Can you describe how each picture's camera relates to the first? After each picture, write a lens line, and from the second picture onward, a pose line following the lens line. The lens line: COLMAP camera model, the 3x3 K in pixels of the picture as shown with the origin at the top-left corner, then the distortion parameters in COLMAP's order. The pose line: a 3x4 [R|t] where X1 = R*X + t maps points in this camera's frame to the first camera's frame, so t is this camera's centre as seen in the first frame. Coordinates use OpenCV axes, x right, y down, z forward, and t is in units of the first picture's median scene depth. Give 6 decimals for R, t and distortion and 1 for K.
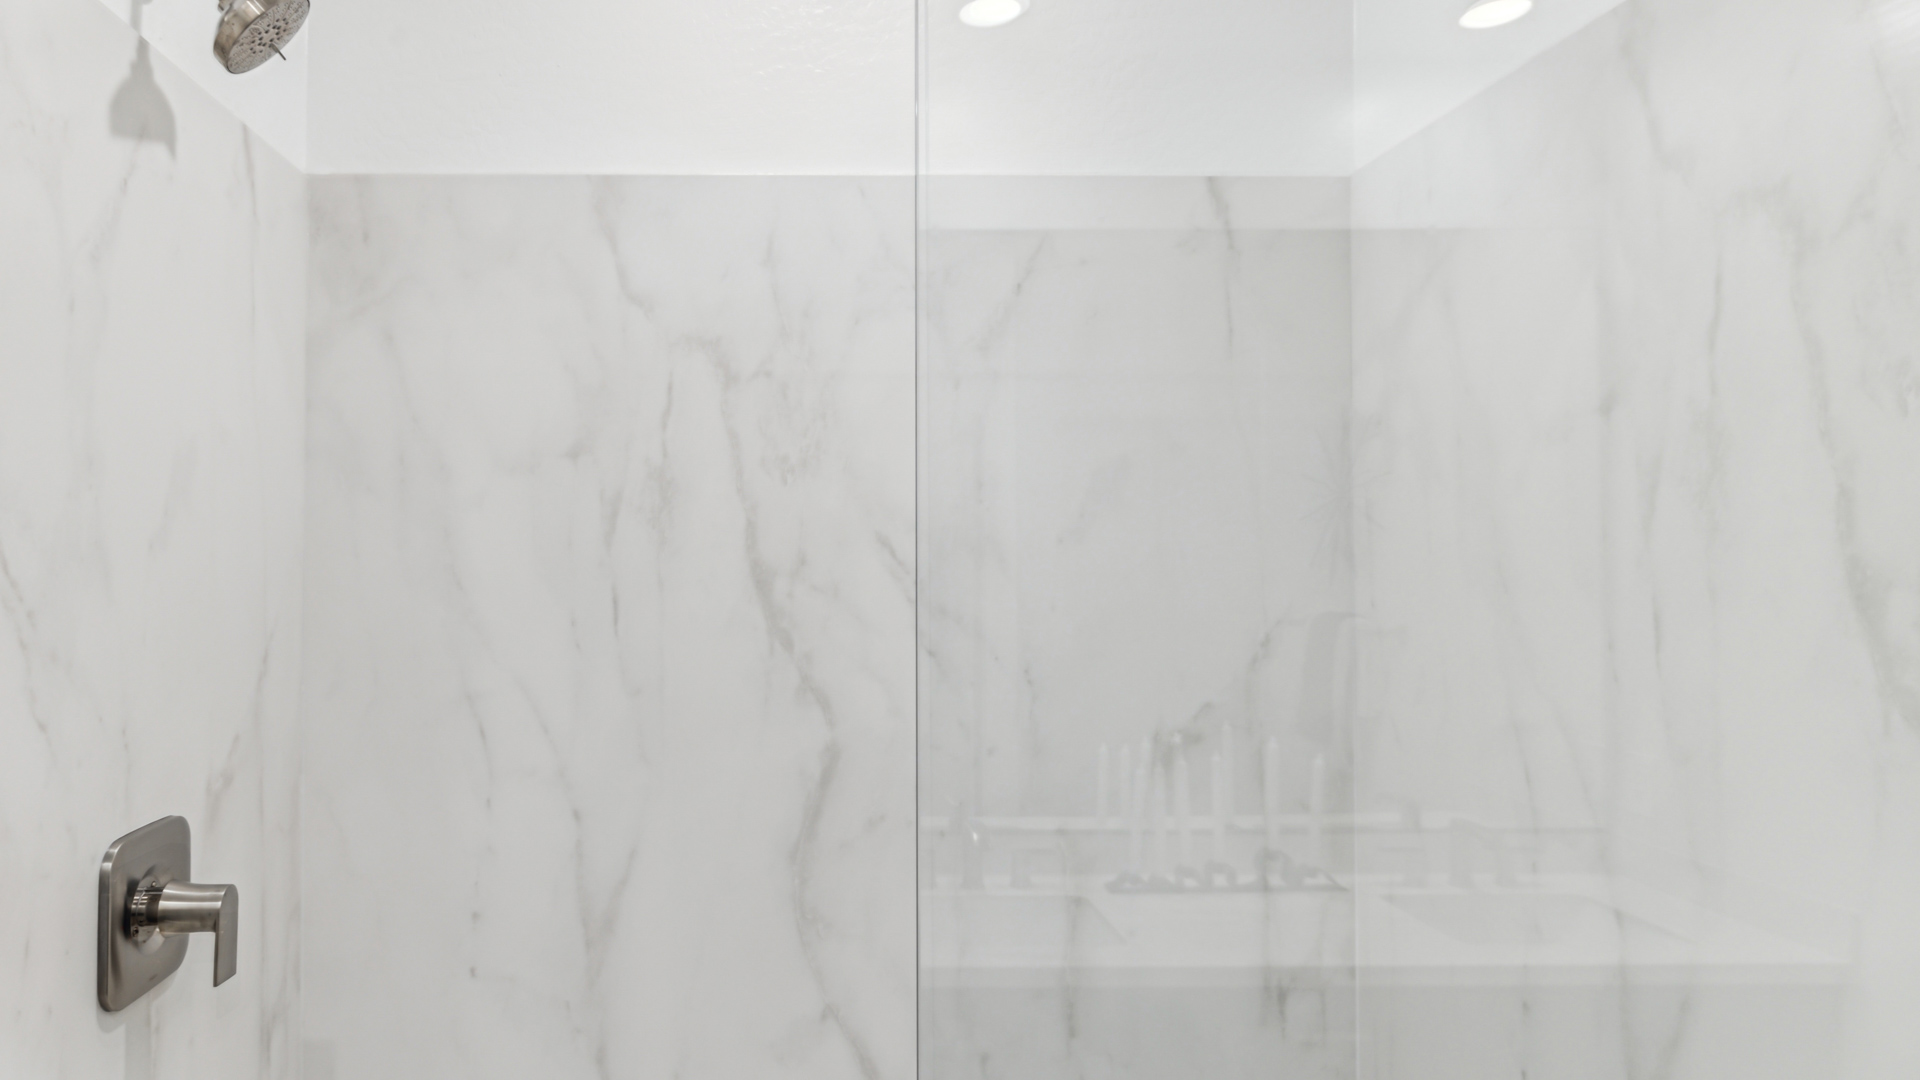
lens RADIAL K [[1212.9, 0, 908.3], [0, 1212.9, 513.5], [0, 0, 1]] dist [0.003406, -0.001043]
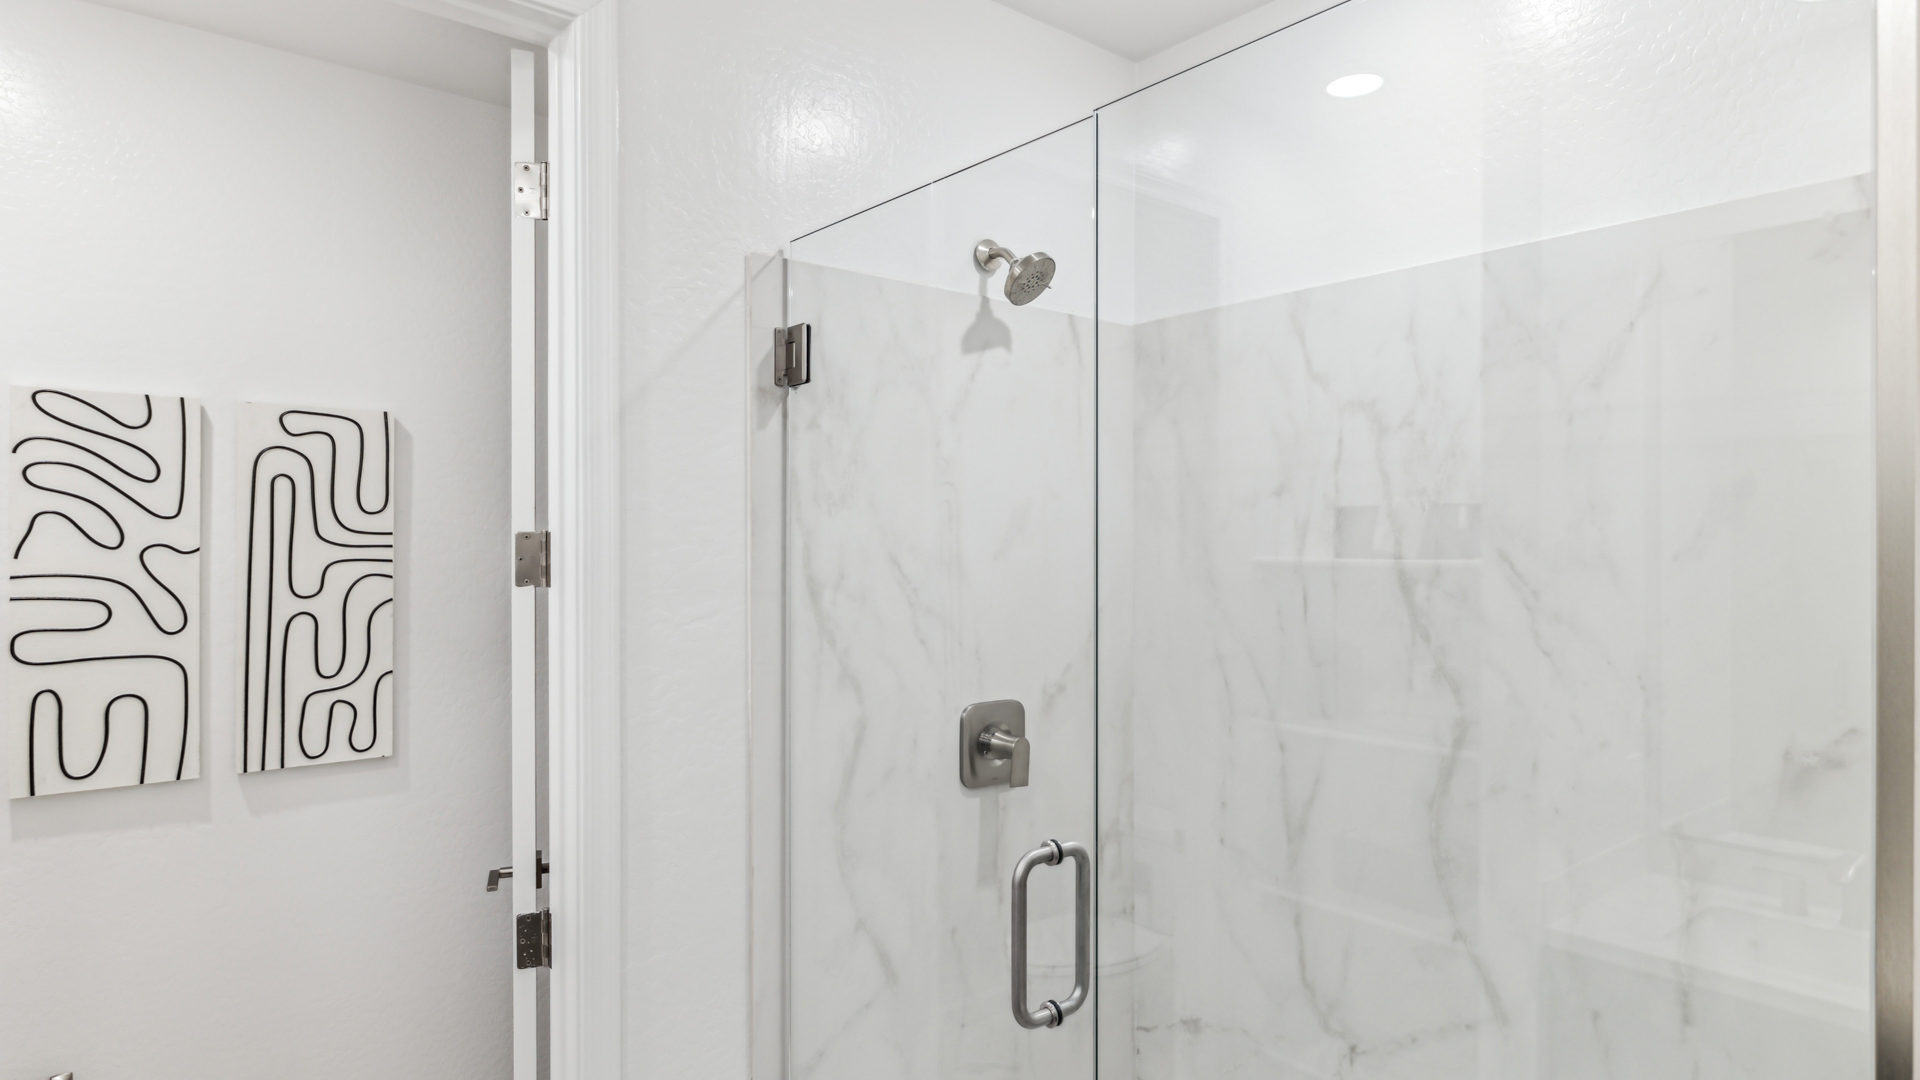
lens RADIAL K [[1146.4, 0, 954.8], [0, 1146.4, 530.7], [0, 0, 1]] dist [0.003104, -0.001330]
pose [[0.610832, -0.007348, -0.791726, 0.548293], [0.018954, 0.999806, 0.005344, -0.019193], [0.791533, -0.018271, 0.610853, -0.116574]]
